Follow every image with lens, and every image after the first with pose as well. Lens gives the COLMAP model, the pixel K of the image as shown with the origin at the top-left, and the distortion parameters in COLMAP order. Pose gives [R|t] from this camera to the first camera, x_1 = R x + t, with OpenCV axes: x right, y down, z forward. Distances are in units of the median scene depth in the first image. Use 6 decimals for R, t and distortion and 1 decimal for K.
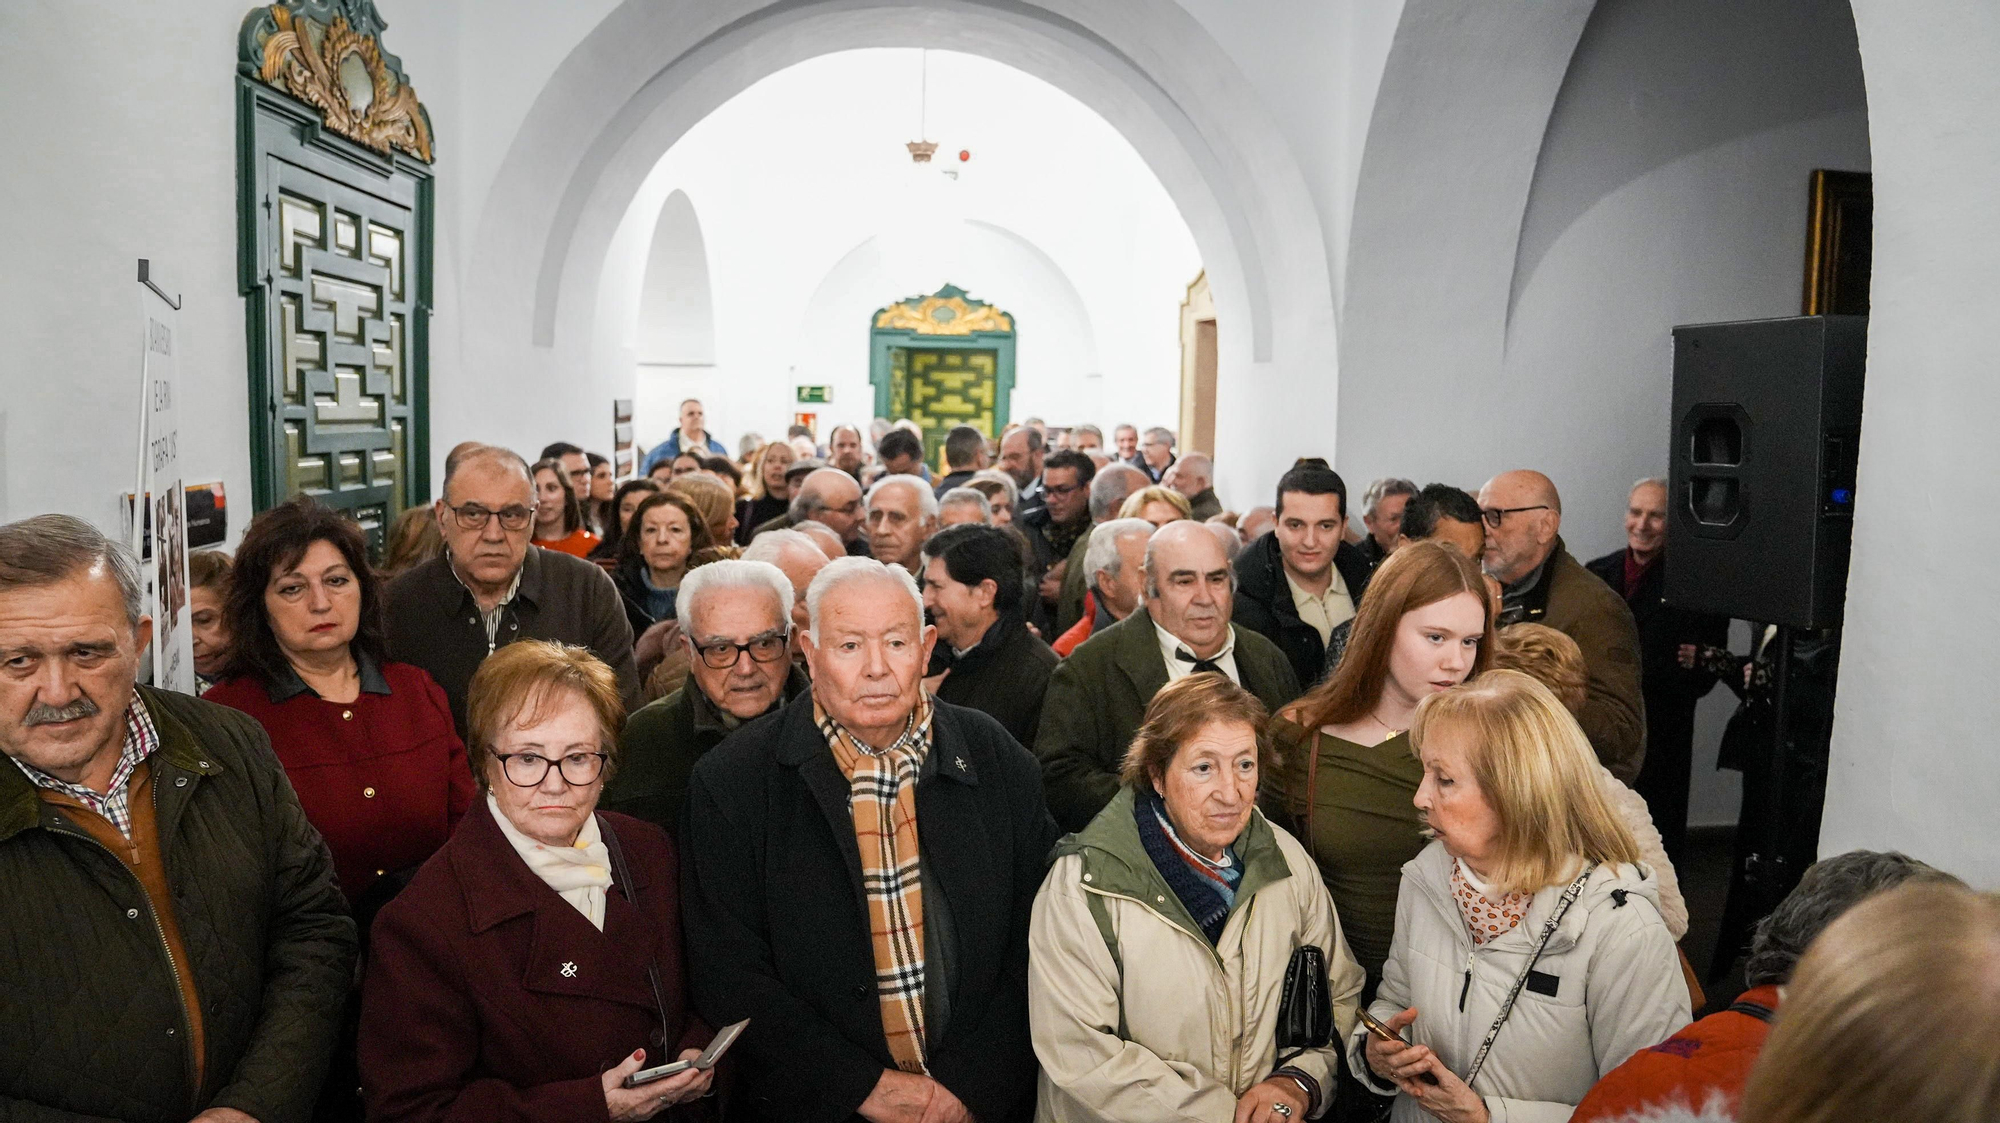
lens RADIAL K [[1457.0, 0, 1030.4], [0, 1457.0, 554.4], [0, 0, 1]] dist [-0.103305, 0.130424]
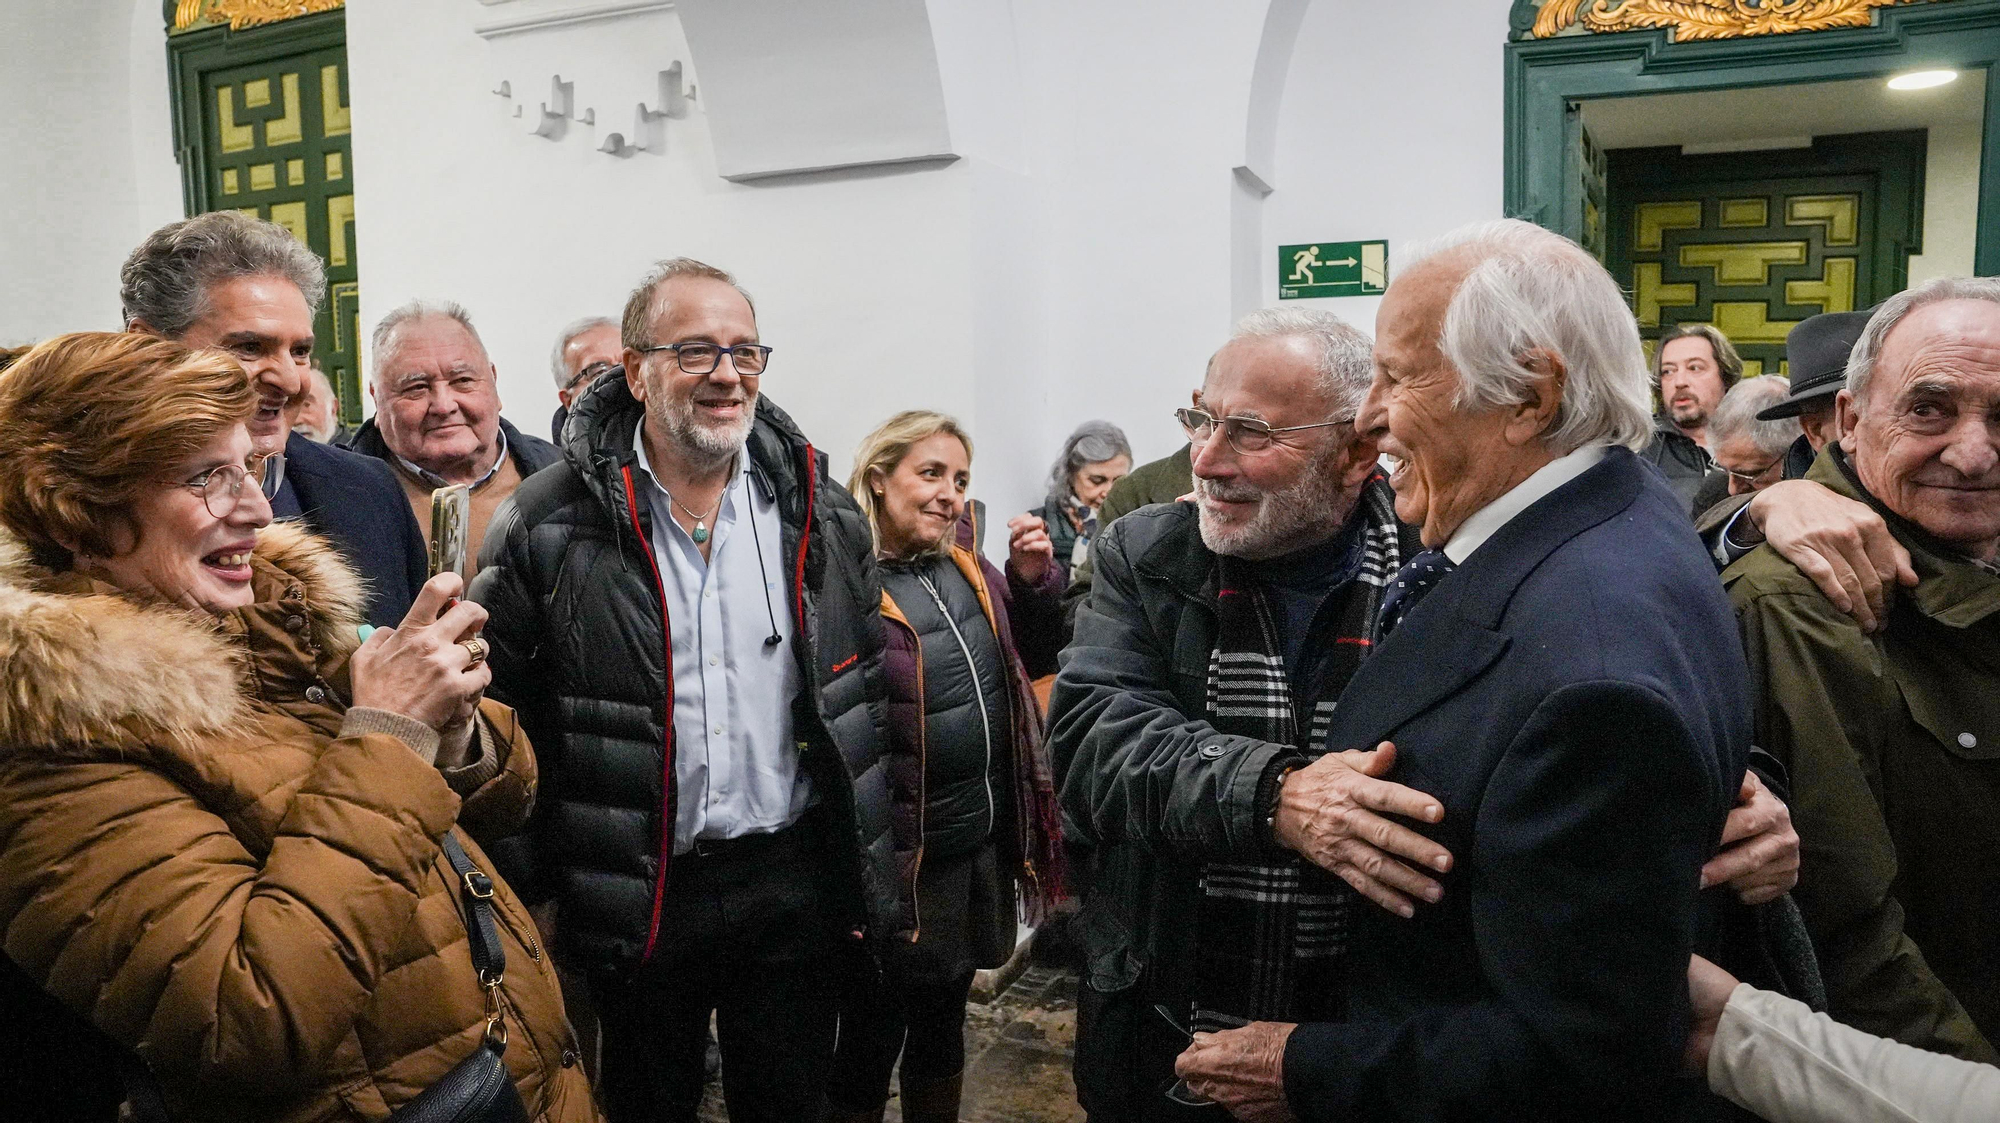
lens RADIAL K [[1457.0, 0, 1030.4], [0, 1457.0, 554.4], [0, 0, 1]] dist [-0.103305, 0.130424]
pose [[0.896666, 0.012285, -0.442537, -0.065146], [-0.013559, 0.999908, 0.000285, -0.045138], [0.442500, 0.005744, 0.896750, 0.679417]]
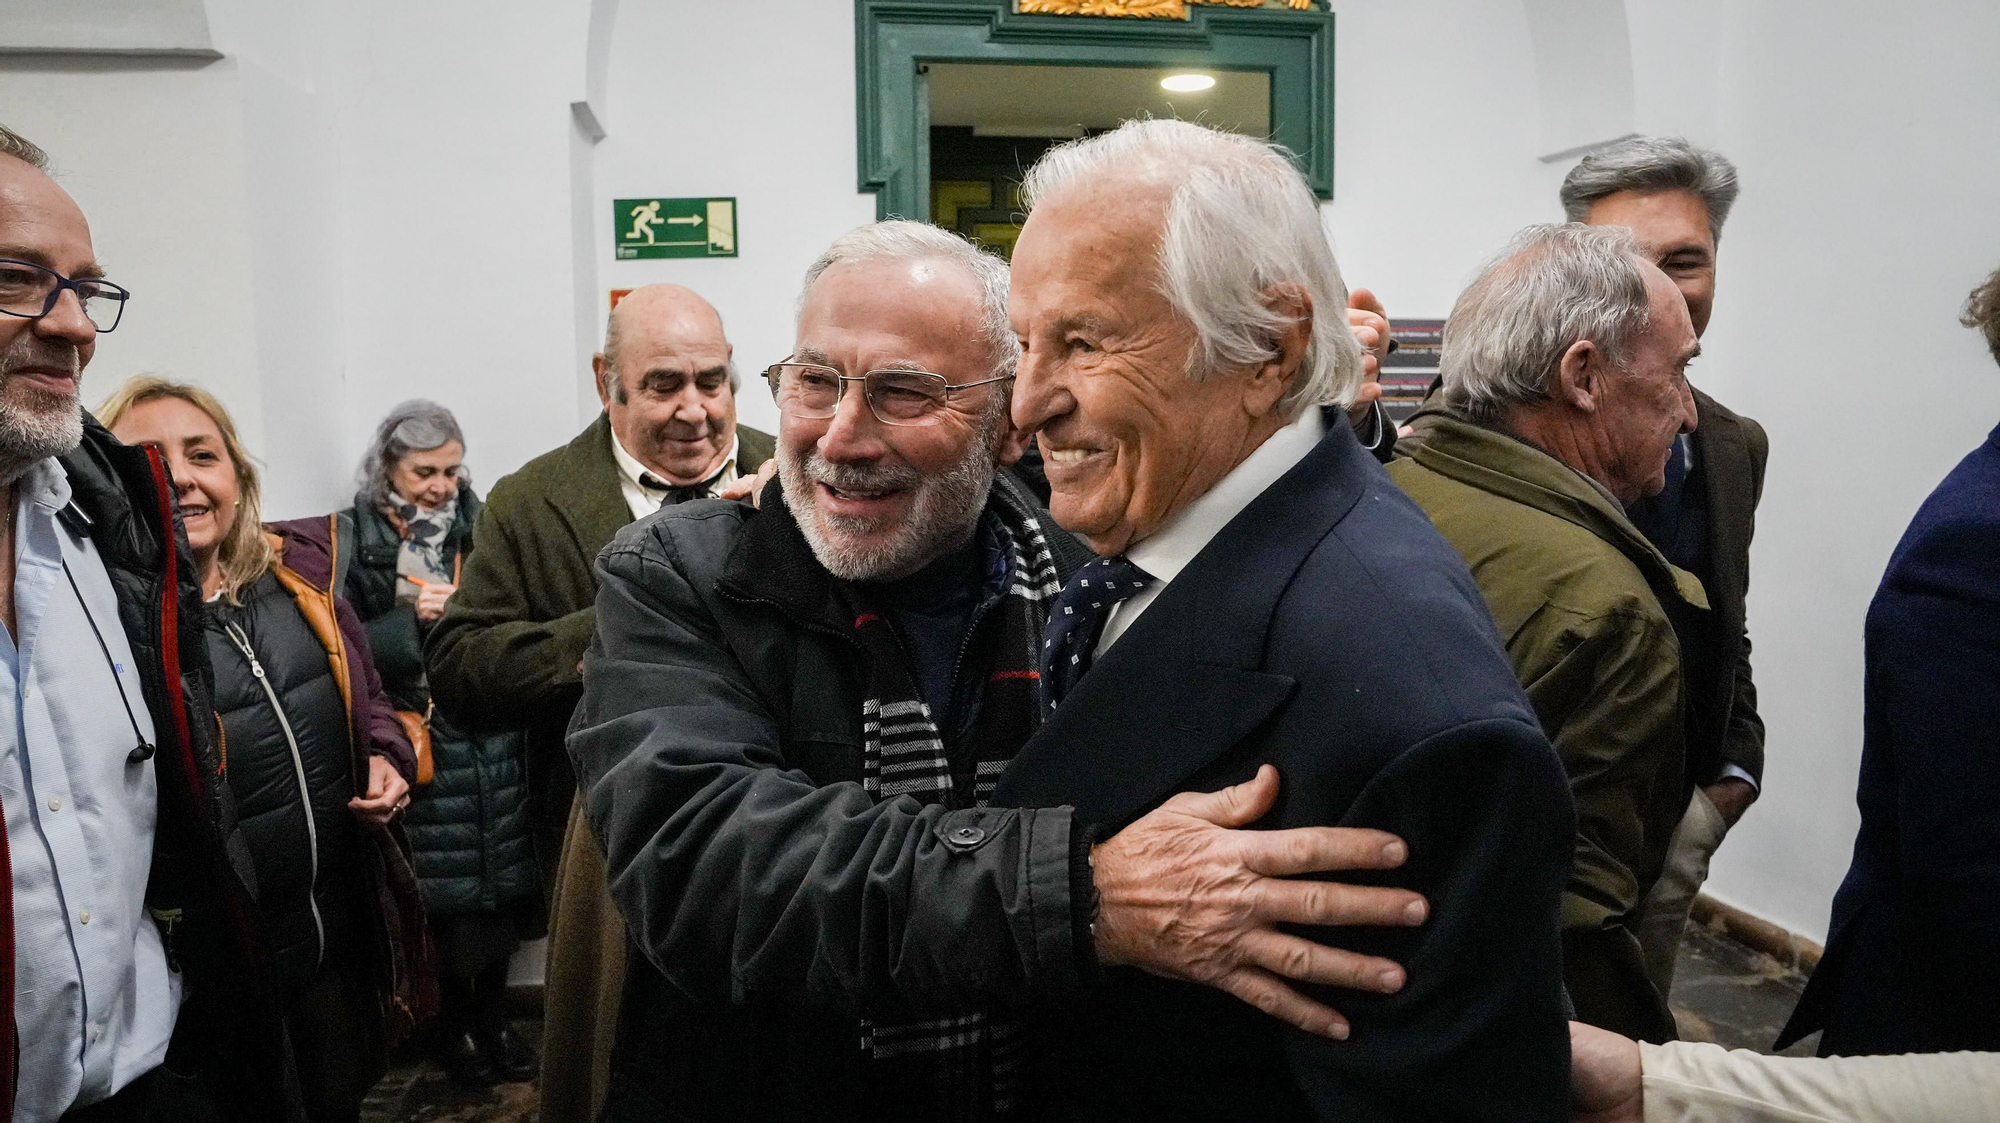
lens RADIAL K [[1457.0, 0, 1030.4], [0, 1457.0, 554.4], [0, 0, 1]] dist [-0.103305, 0.130424]
pose [[0.996491, -0.044301, 0.071012, -0.101004], [0.042516, 0.998746, 0.026451, -0.048647], [-0.072095, -0.023339, 0.997125, 0.702623]]
